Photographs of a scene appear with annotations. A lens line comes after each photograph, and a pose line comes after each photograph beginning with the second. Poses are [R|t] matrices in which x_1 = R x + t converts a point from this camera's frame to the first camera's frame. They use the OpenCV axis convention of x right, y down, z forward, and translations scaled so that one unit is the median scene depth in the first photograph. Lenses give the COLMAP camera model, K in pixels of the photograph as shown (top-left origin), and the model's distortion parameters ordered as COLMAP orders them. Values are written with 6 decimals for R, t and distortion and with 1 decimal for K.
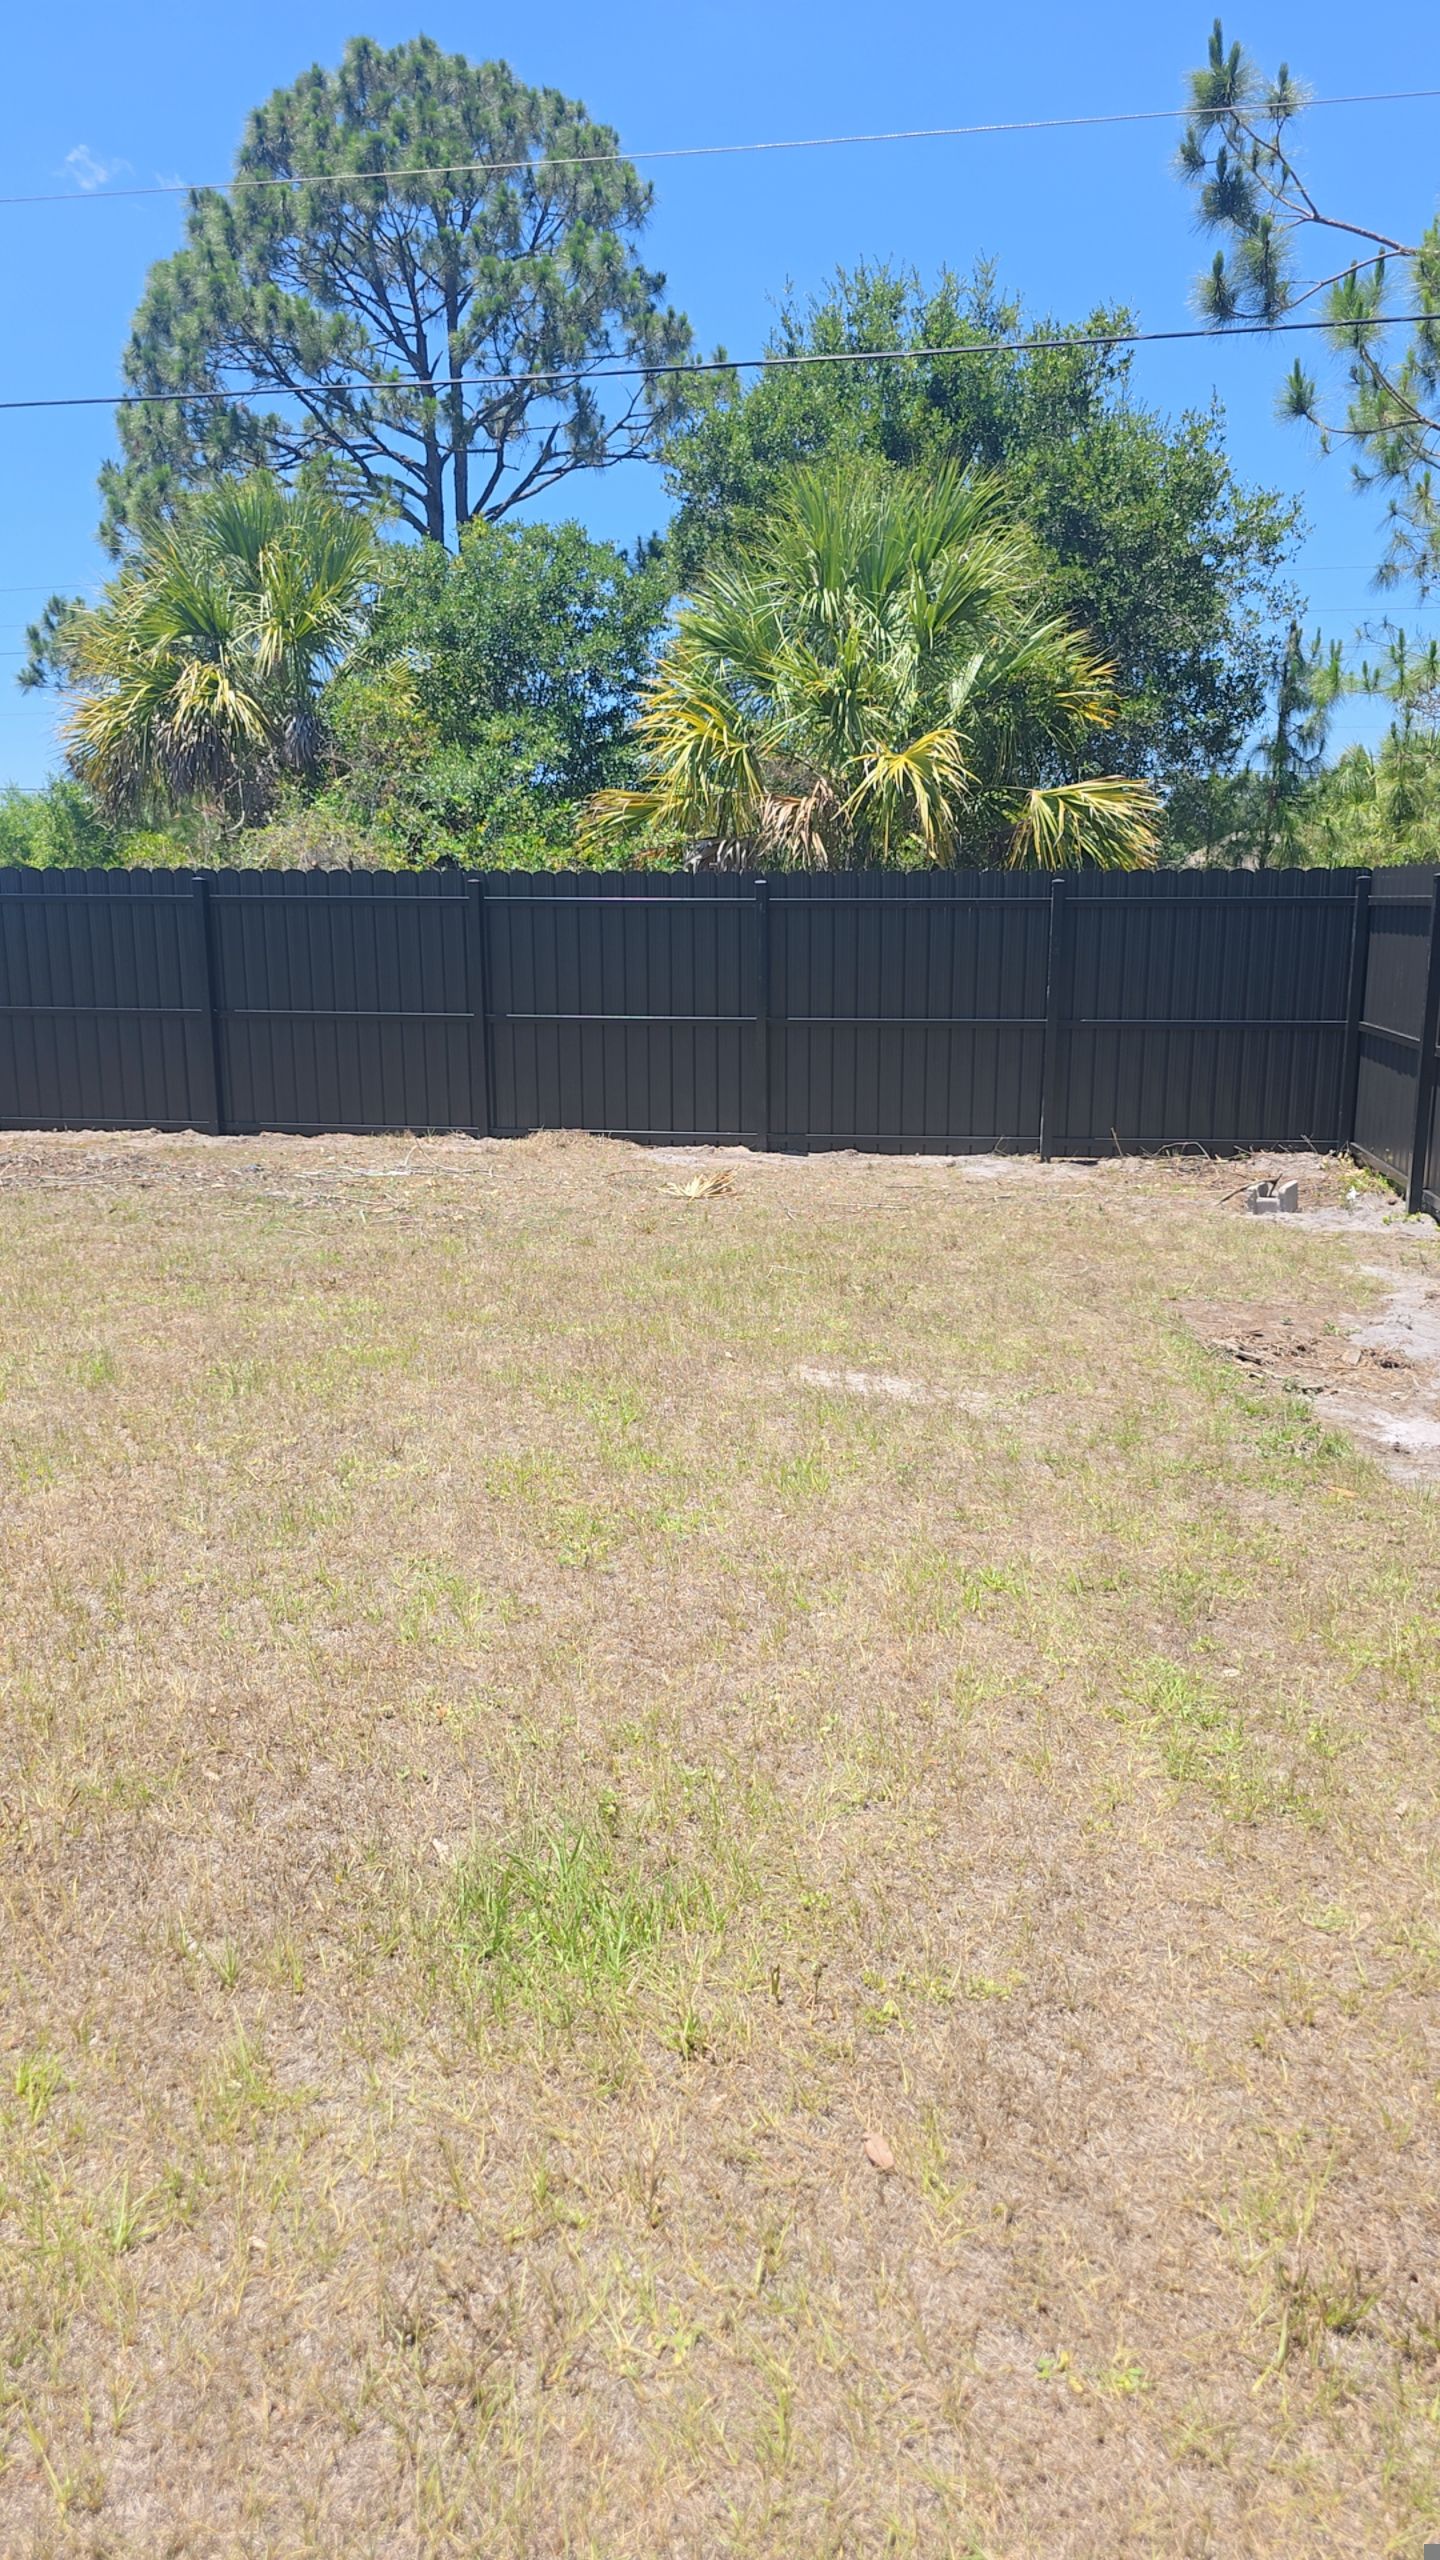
lens RADIAL K [[1719.6, 0, 720.4], [0, 1719.6, 1338.0], [0, 0, 1]] dist [0.001932, 0.000628]
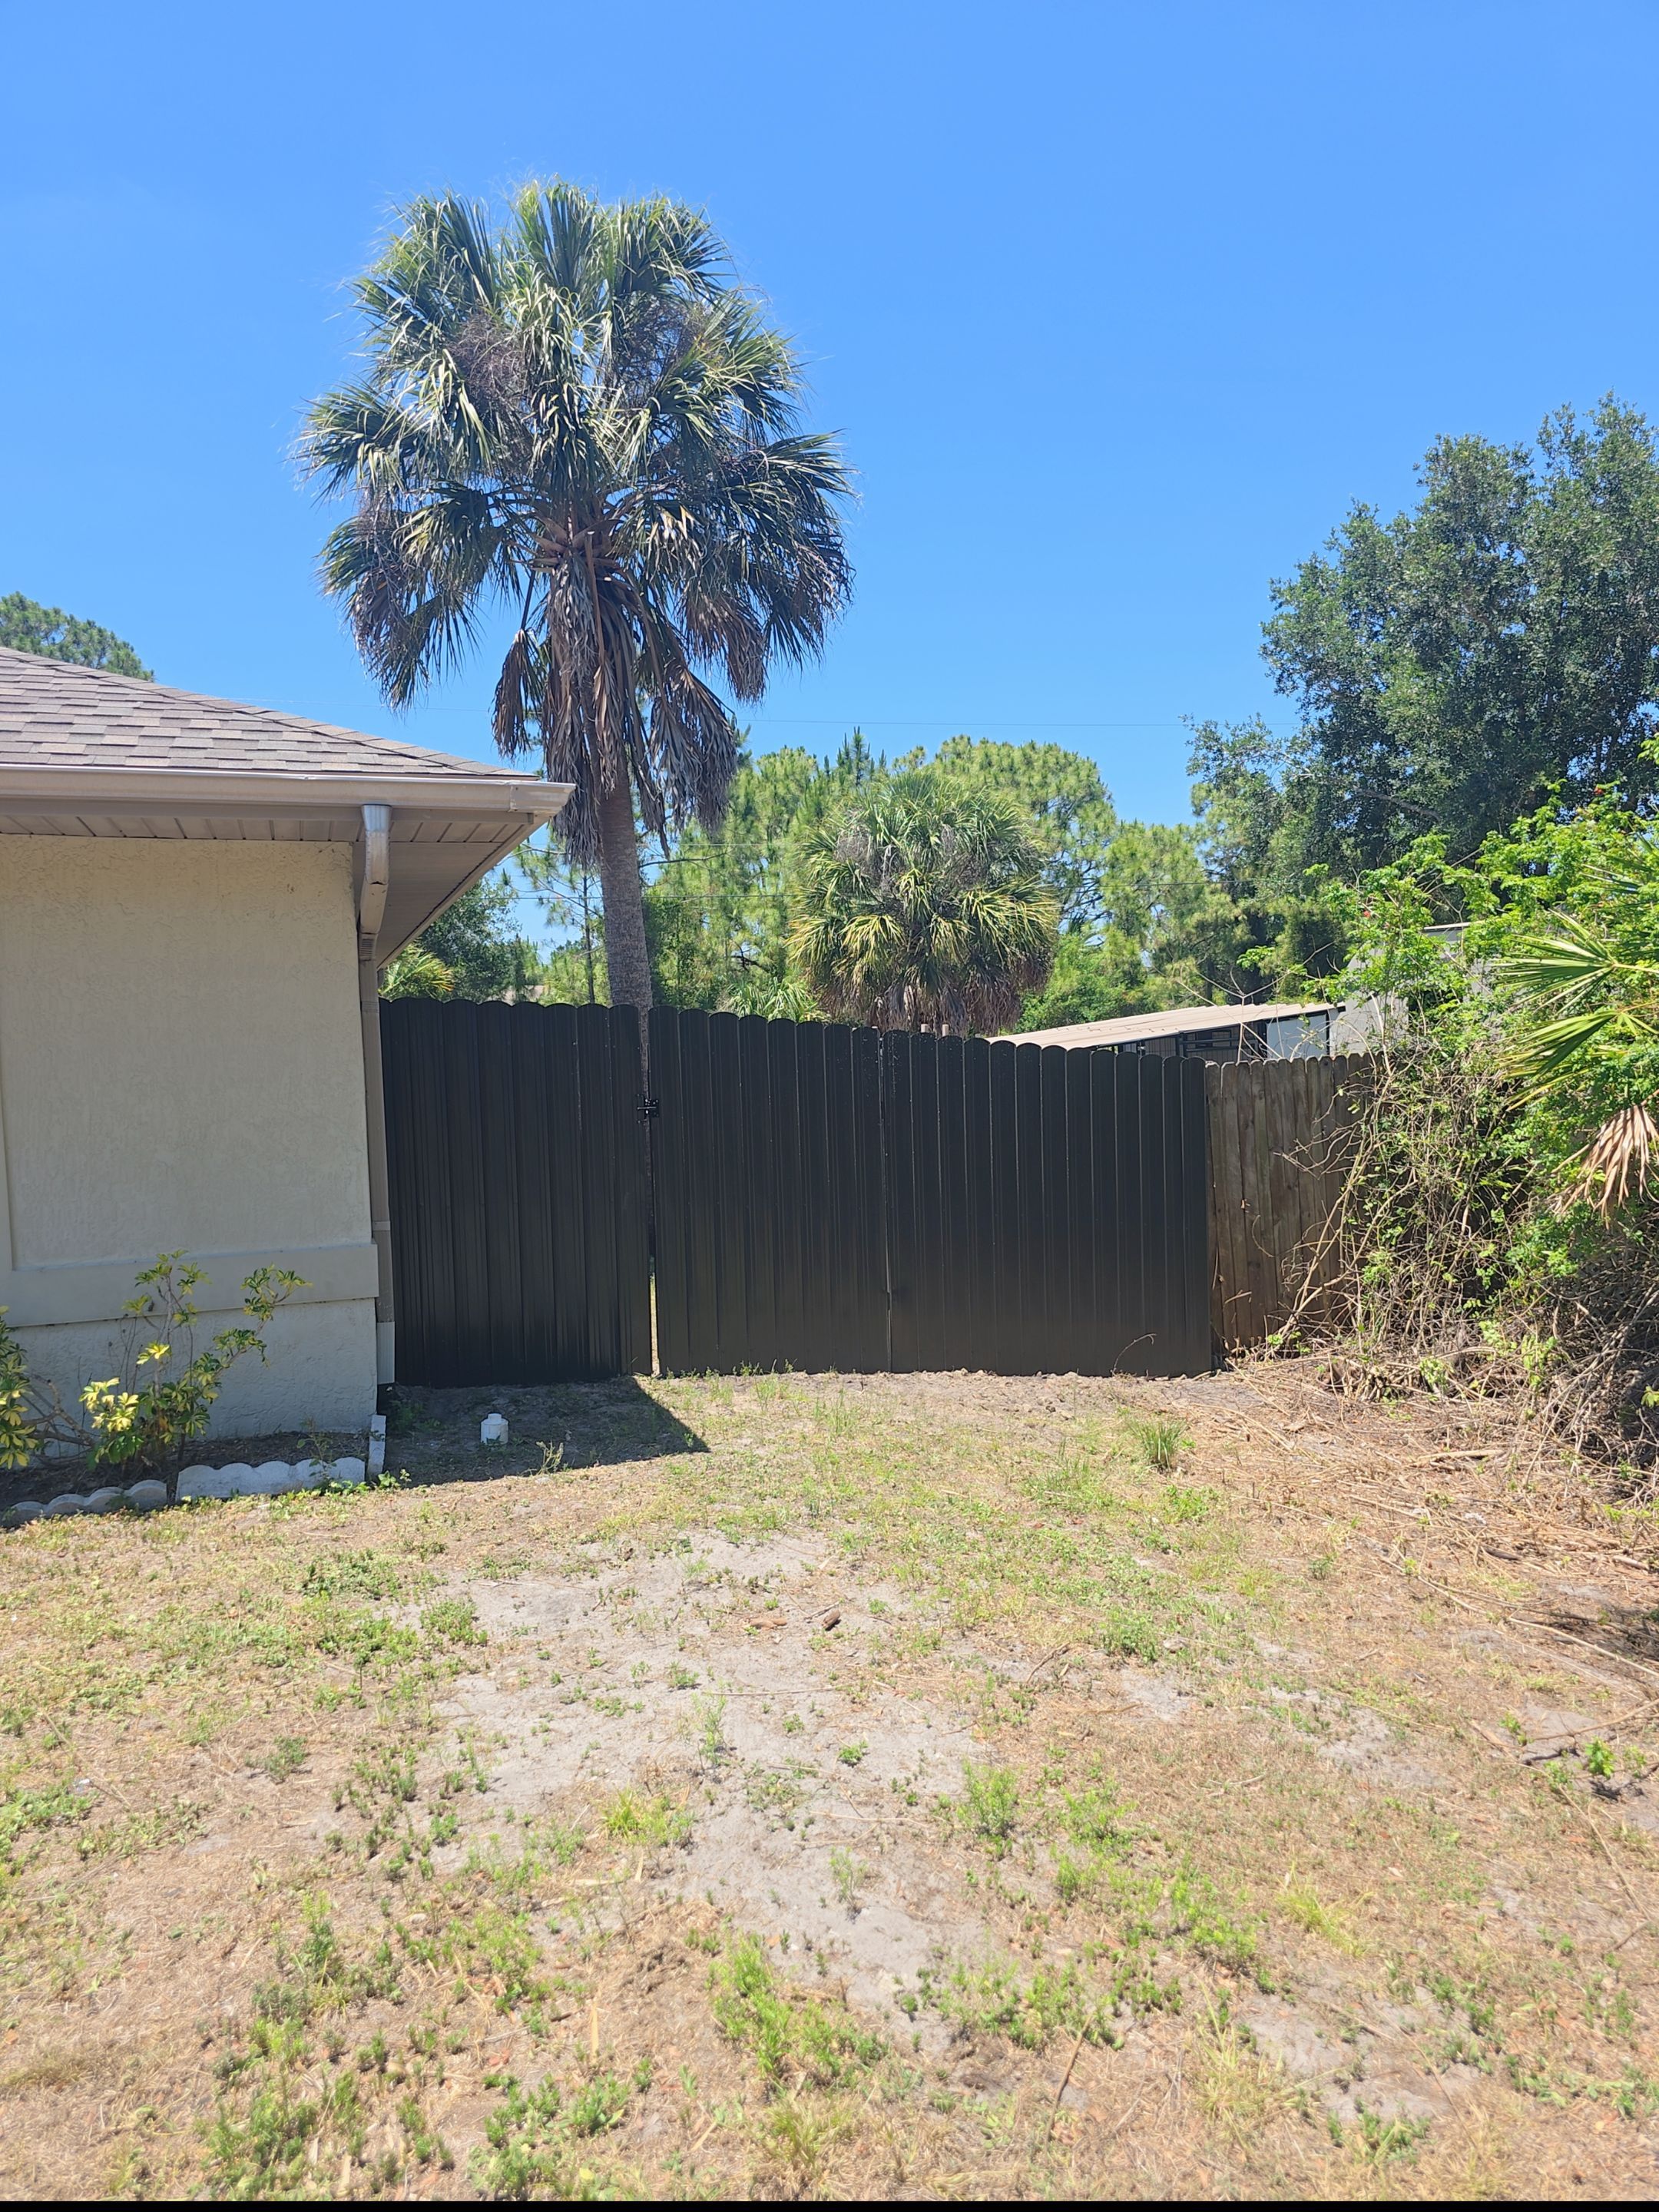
lens RADIAL K [[1495.7, 0, 845.5], [0, 1495.7, 1109.5], [0, 0, 1]] dist [0.091361, -0.120894]
pose [[0.880435, -0.050770, 0.471441, -0.388161], [0.140104, 0.977713, -0.156360, 0.317296], [-0.452996, 0.203716, 0.867926, -1.431821]]
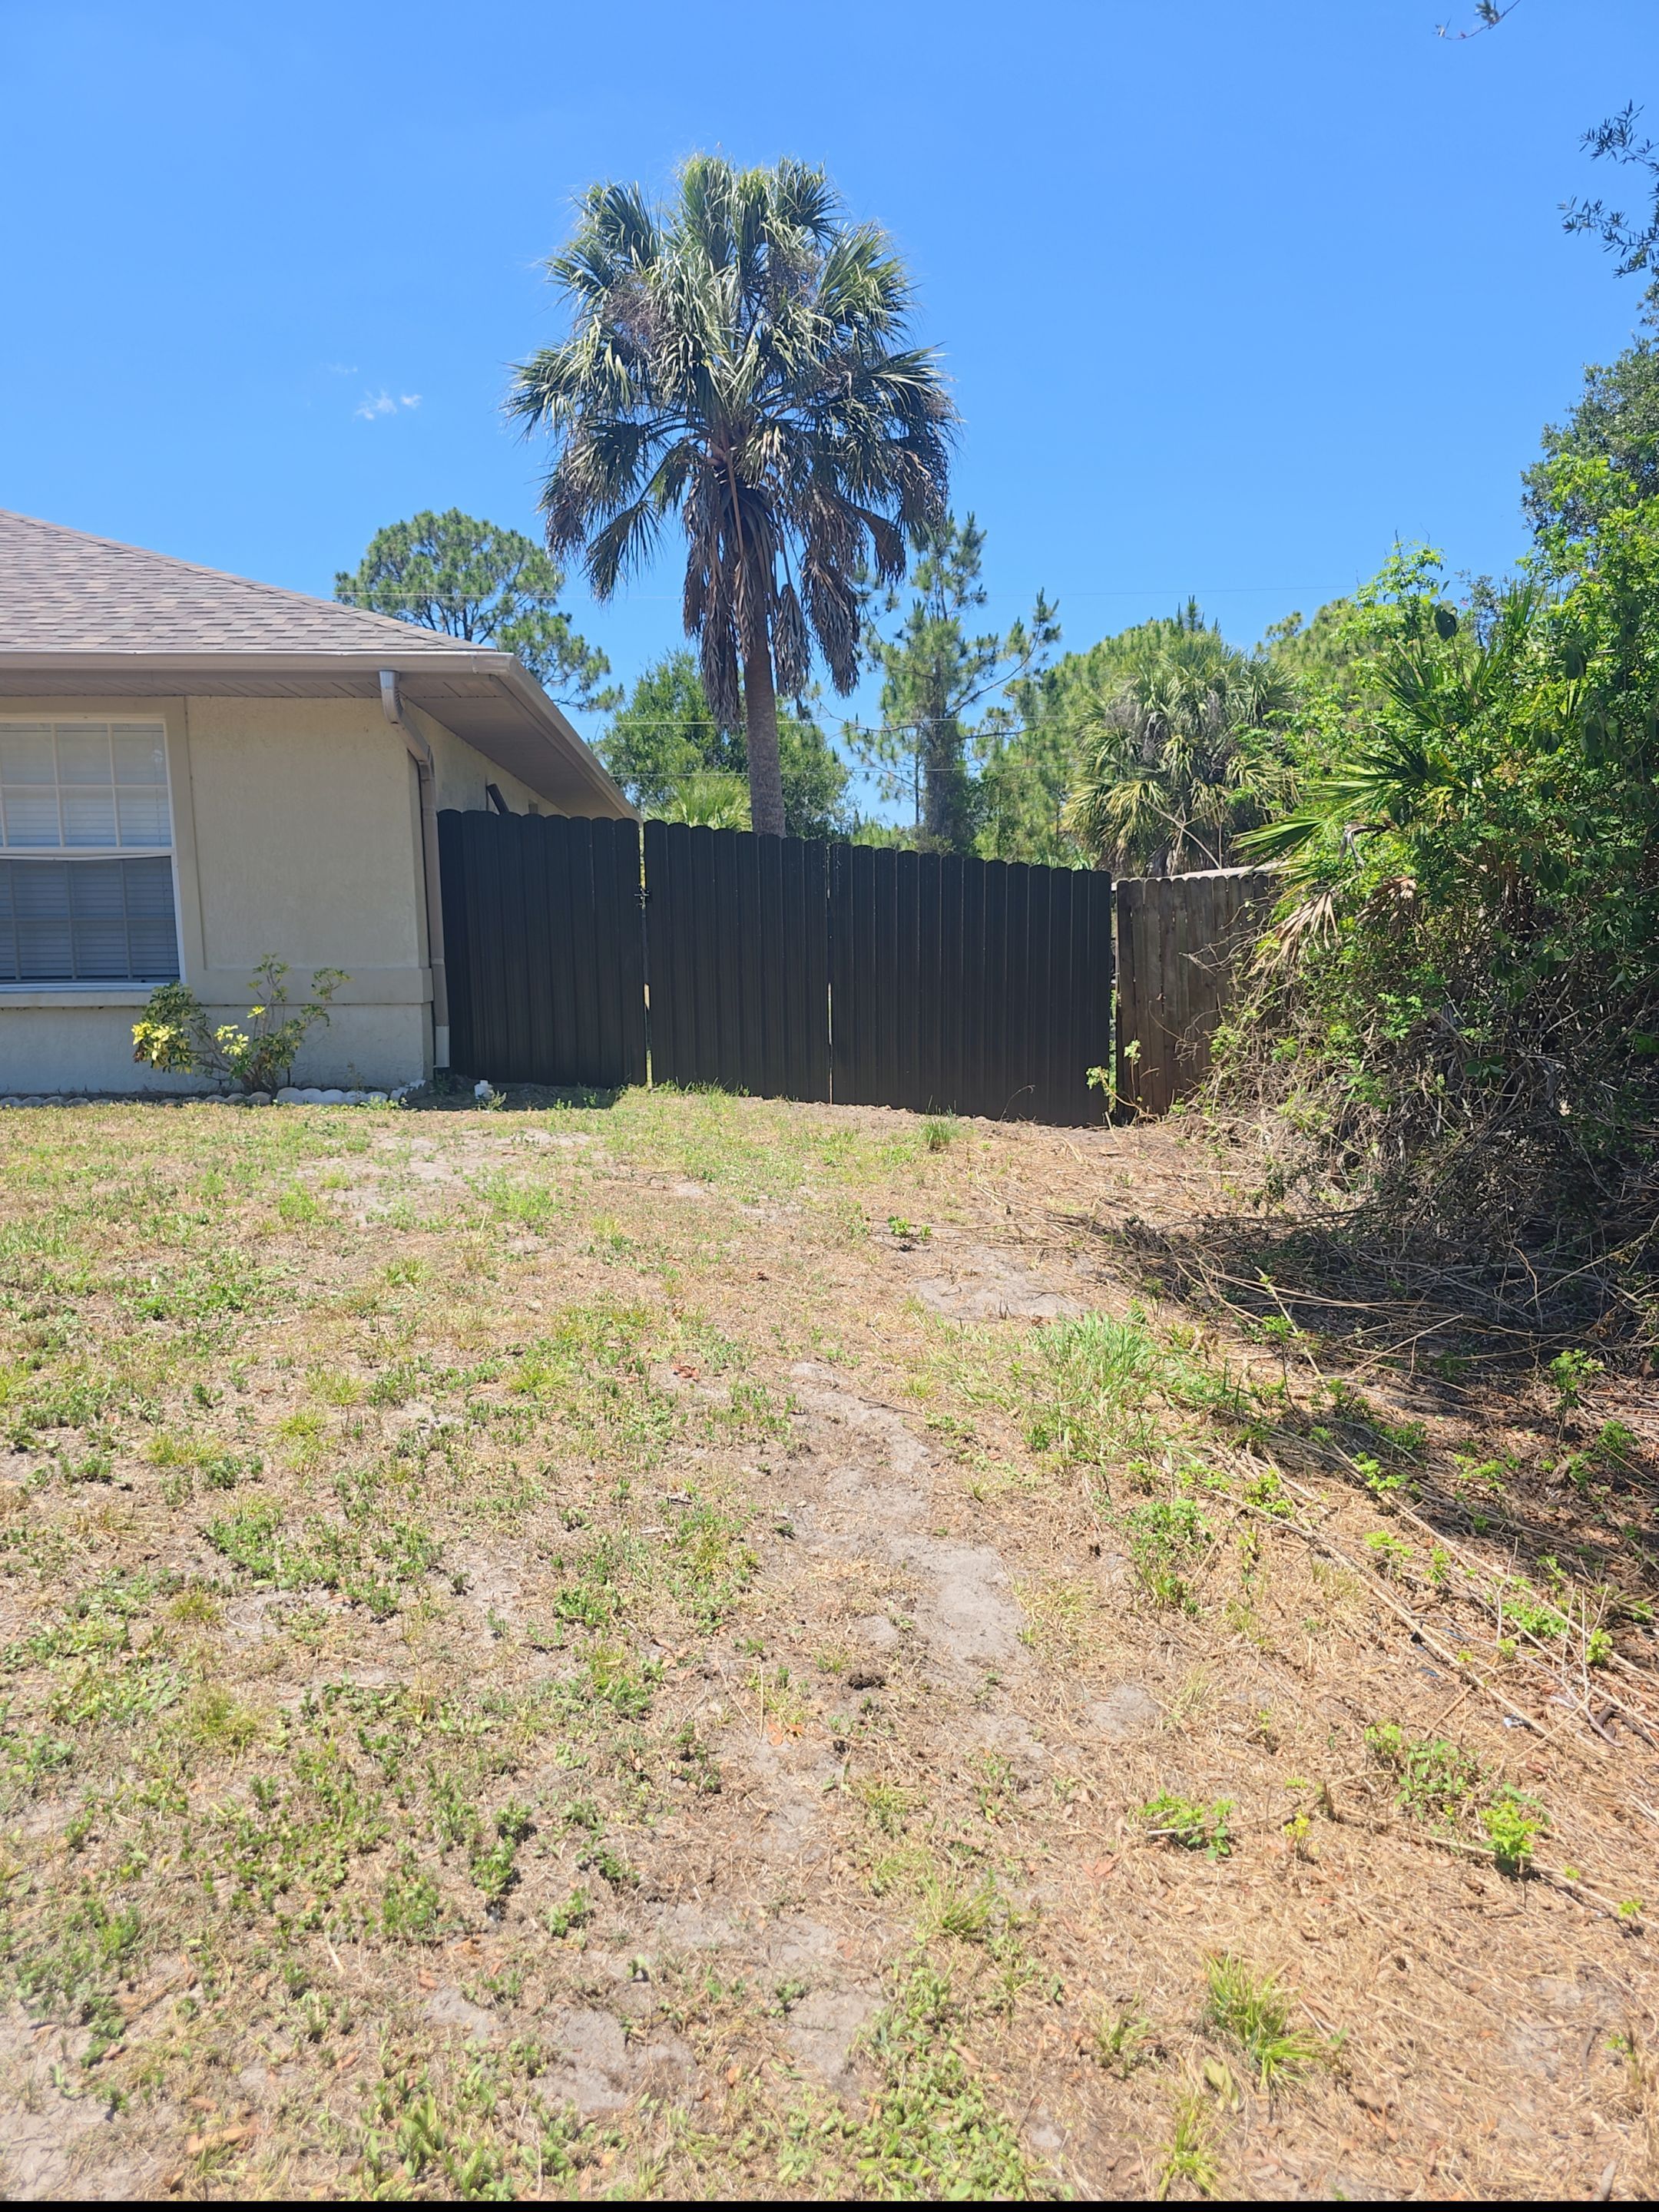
lens RADIAL K [[1519.2, 0, 848.4], [0, 1519.2, 1131.3], [0, 0, 1]] dist [0.045803, -0.056908]
pose [[0.977802, -0.038292, 0.206004, -0.245672], [0.060319, 0.992982, -0.101728, 0.431052], [-0.200663, 0.111896, 0.973249, -1.694798]]
